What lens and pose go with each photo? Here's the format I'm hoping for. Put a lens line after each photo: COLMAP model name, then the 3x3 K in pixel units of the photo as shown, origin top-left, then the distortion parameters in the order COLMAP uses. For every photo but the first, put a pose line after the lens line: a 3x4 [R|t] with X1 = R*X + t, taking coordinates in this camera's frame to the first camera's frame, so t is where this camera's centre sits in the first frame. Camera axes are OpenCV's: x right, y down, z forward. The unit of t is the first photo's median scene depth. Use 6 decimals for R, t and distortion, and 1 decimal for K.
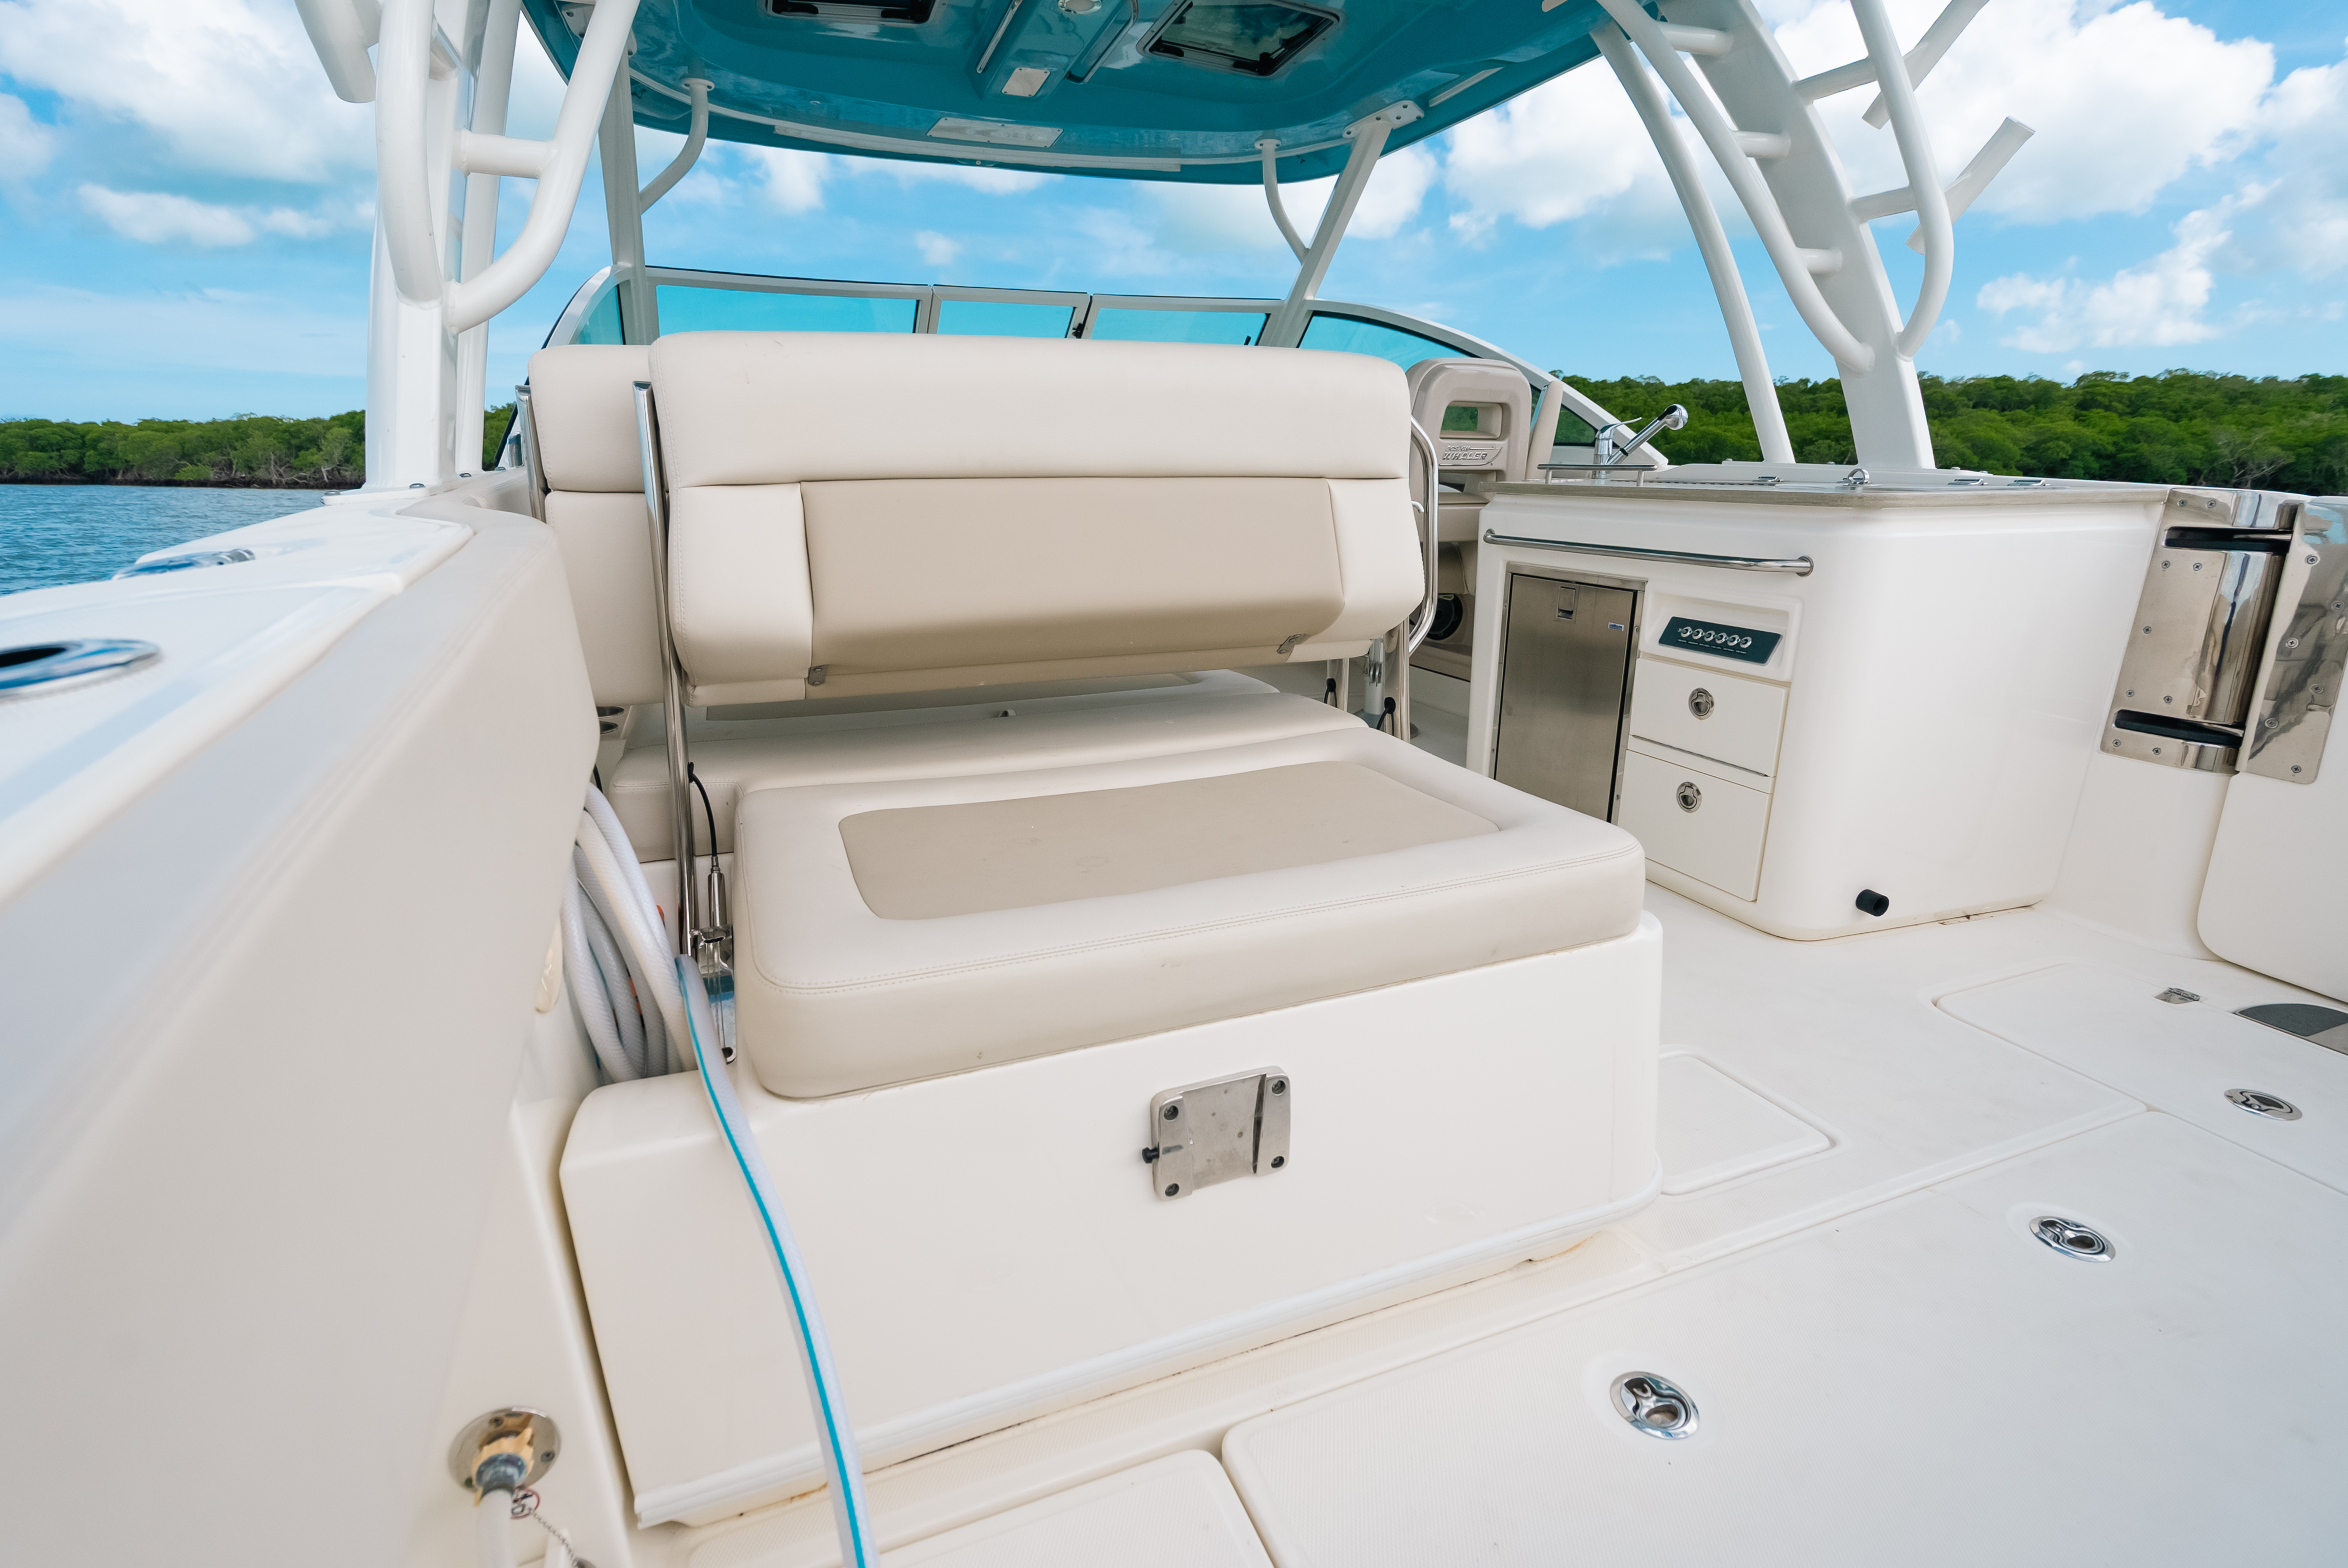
lens RADIAL K [[1081.6, 0, 1153.1], [0, 1081.6, 761.5], [0, 0, 1]] dist [0.002737, -0.000121]
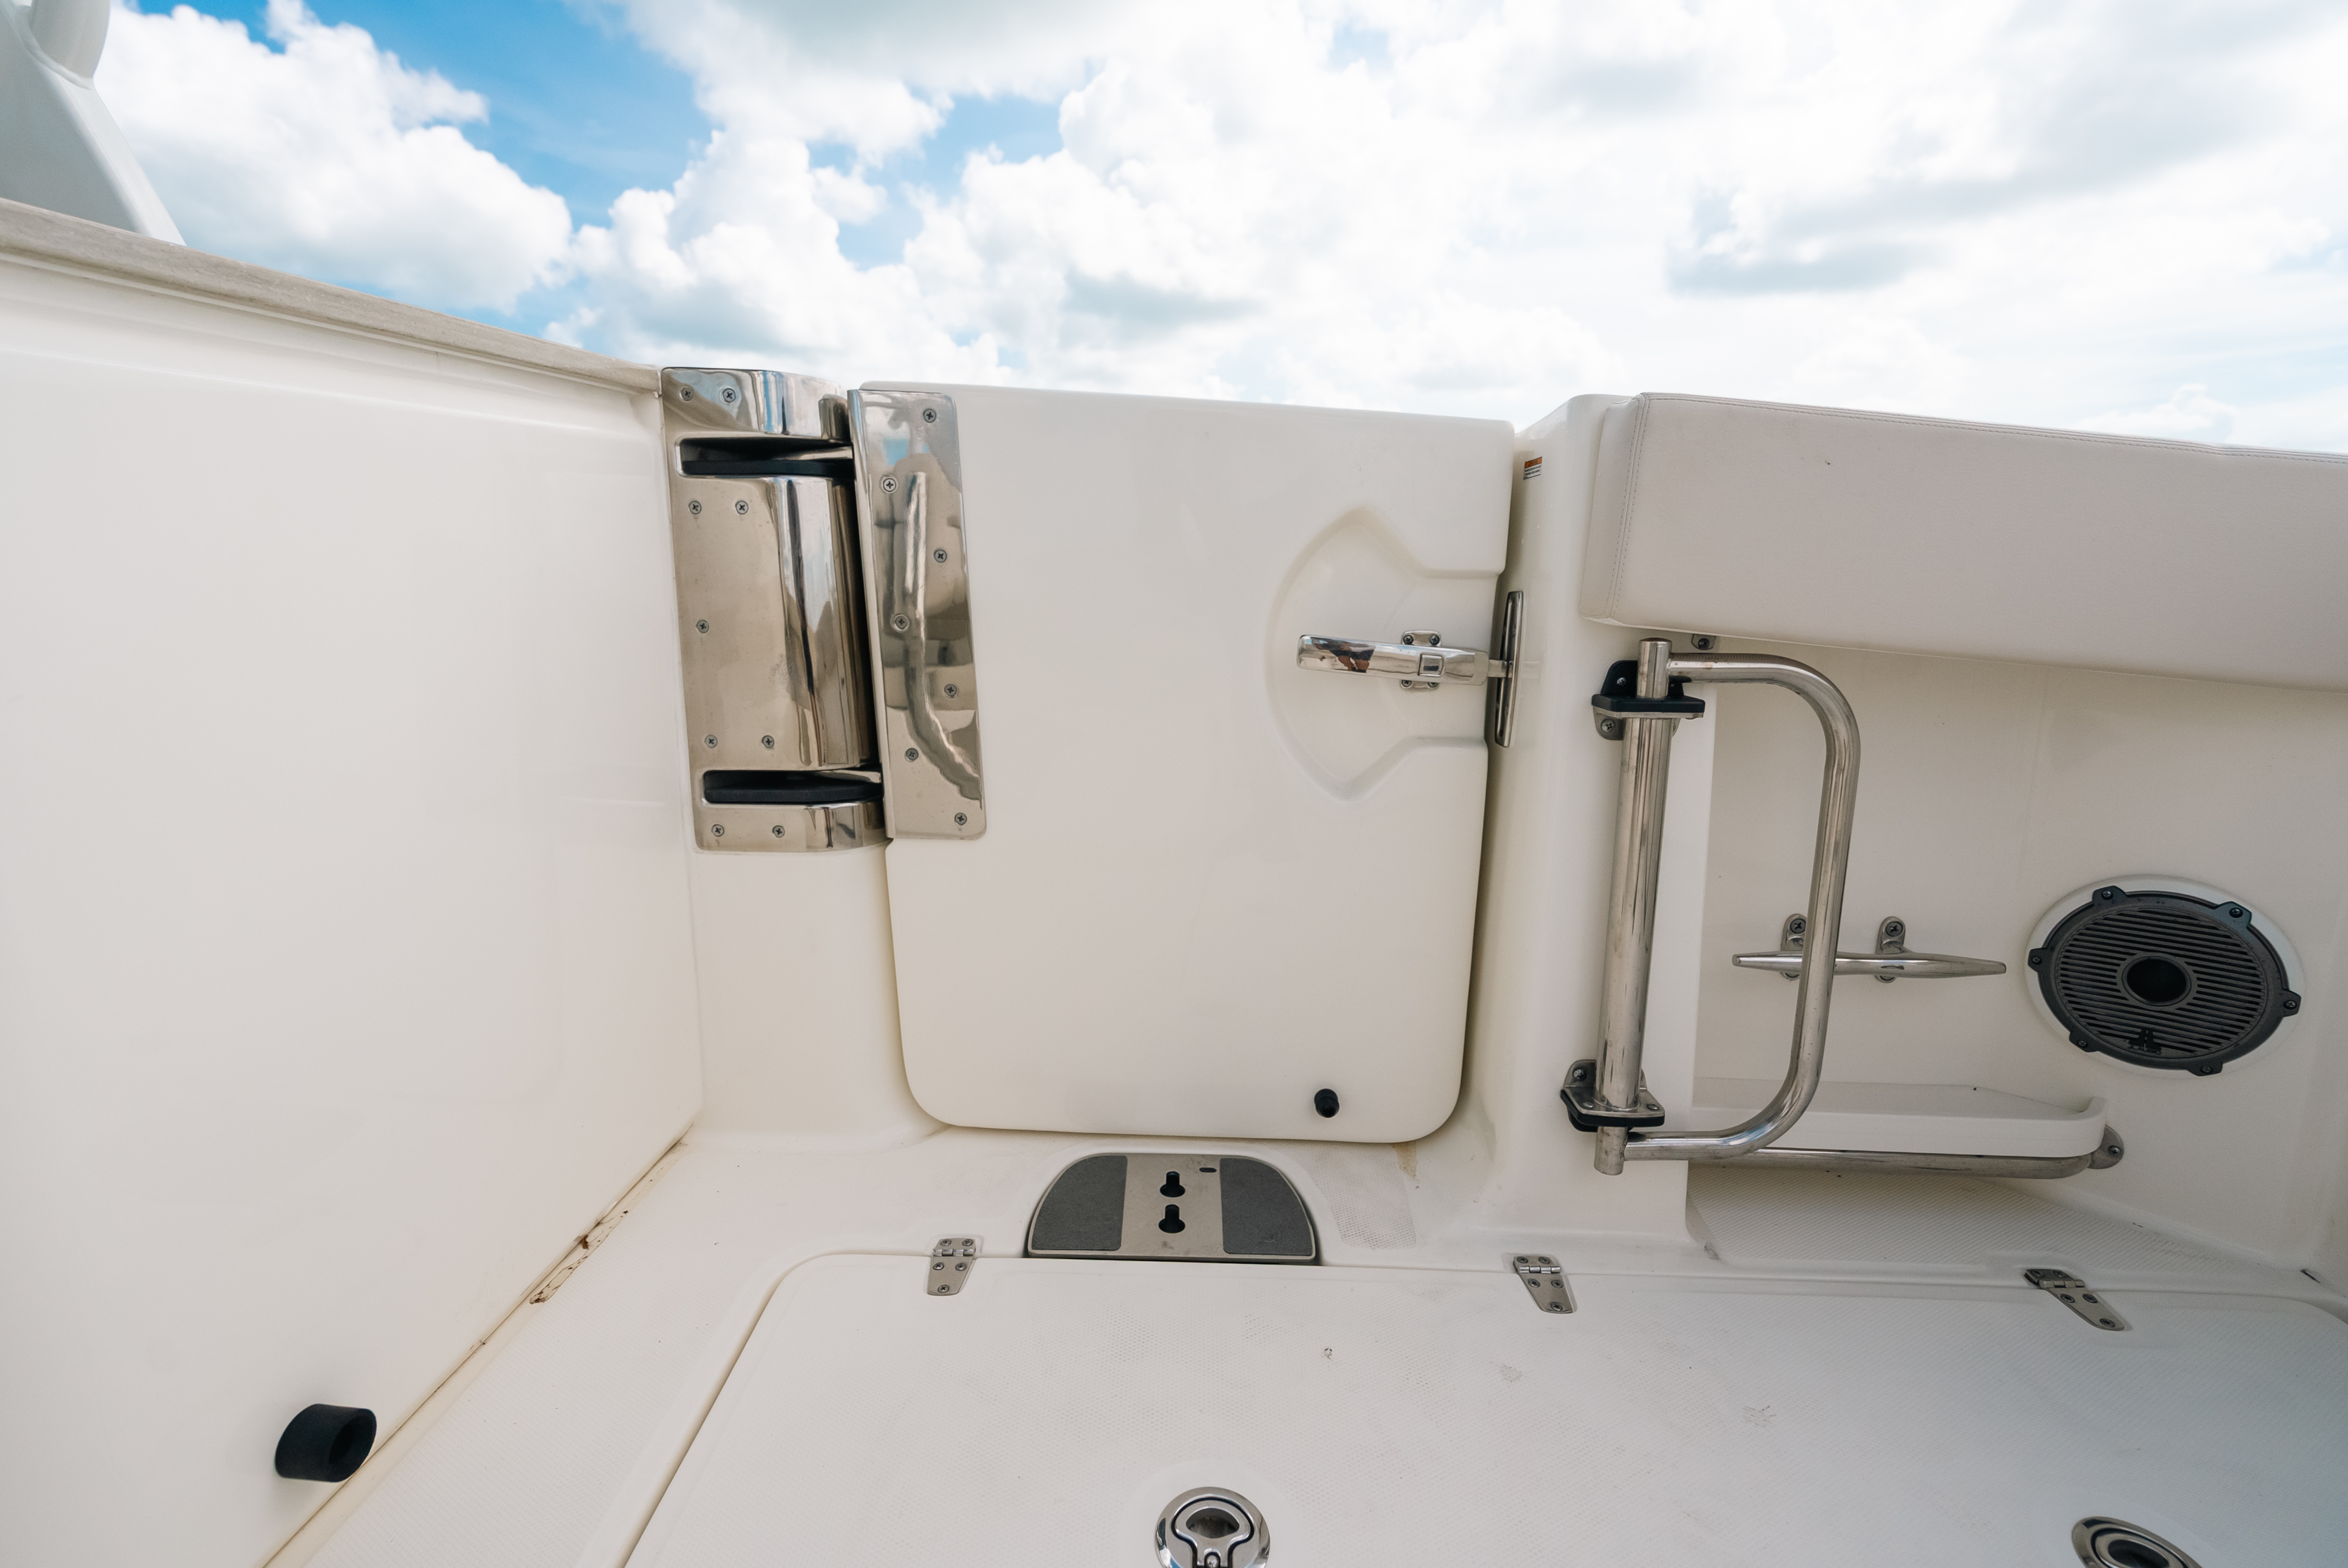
lens RADIAL K [[1081.6, 0, 1169.1], [0, 1081.6, 792.2], [0, 0, 1]] dist [0.002737, -0.000121]
pose [[0.354841, -0.212247, 0.910516, 0.483419], [0.238880, 0.962147, 0.131187, -0.055810], [-0.903894, 0.170954, 0.392111, 0.586826]]
